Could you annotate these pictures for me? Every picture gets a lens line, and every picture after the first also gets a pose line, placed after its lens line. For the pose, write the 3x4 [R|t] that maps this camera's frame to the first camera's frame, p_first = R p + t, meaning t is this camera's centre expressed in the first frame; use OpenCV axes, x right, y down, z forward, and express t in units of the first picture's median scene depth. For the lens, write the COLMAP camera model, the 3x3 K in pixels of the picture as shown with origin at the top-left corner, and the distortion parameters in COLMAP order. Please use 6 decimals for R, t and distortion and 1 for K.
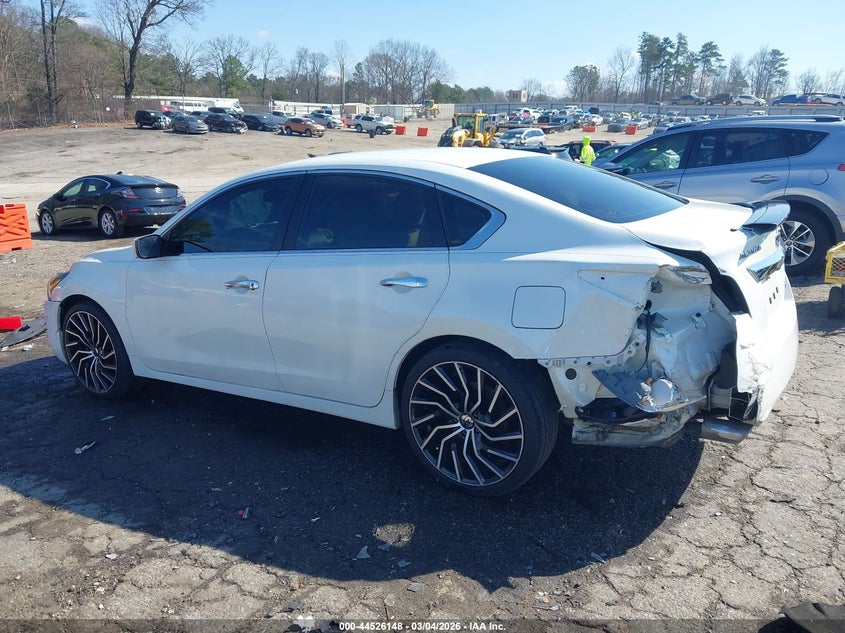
lens RADIAL K [[655.3, 0, 422.5], [0, 655.3, 316.5], [0, 0, 1]] dist [0.068810, -0.116728]
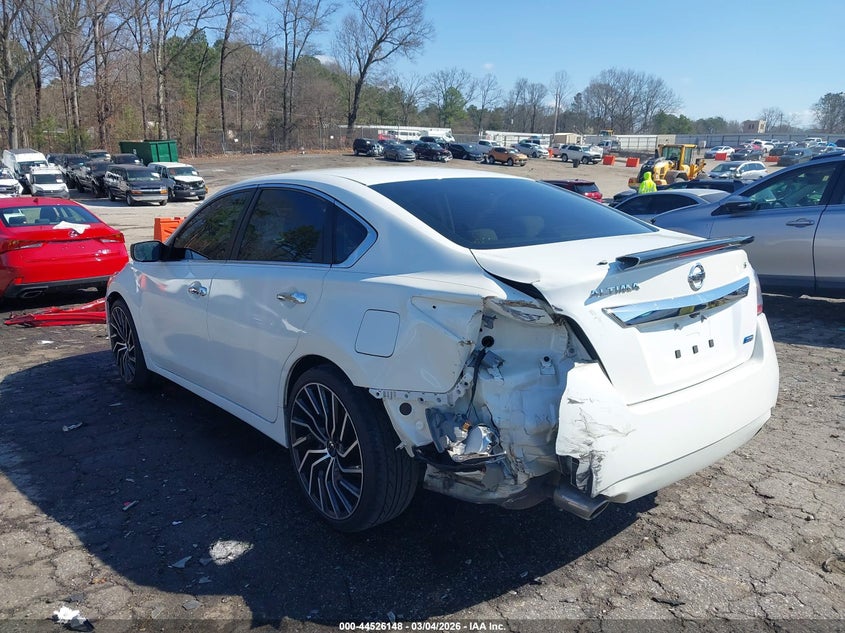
lens RADIAL K [[655.3, 0, 422.5], [0, 655.3, 316.5], [0, 0, 1]] dist [0.068810, -0.116728]
pose [[0.952467, 0.086220, -0.292186, 0.484042], [-0.098702, 0.994717, -0.028220, -0.016378], [0.288209, 0.055718, 0.955945, 0.127779]]
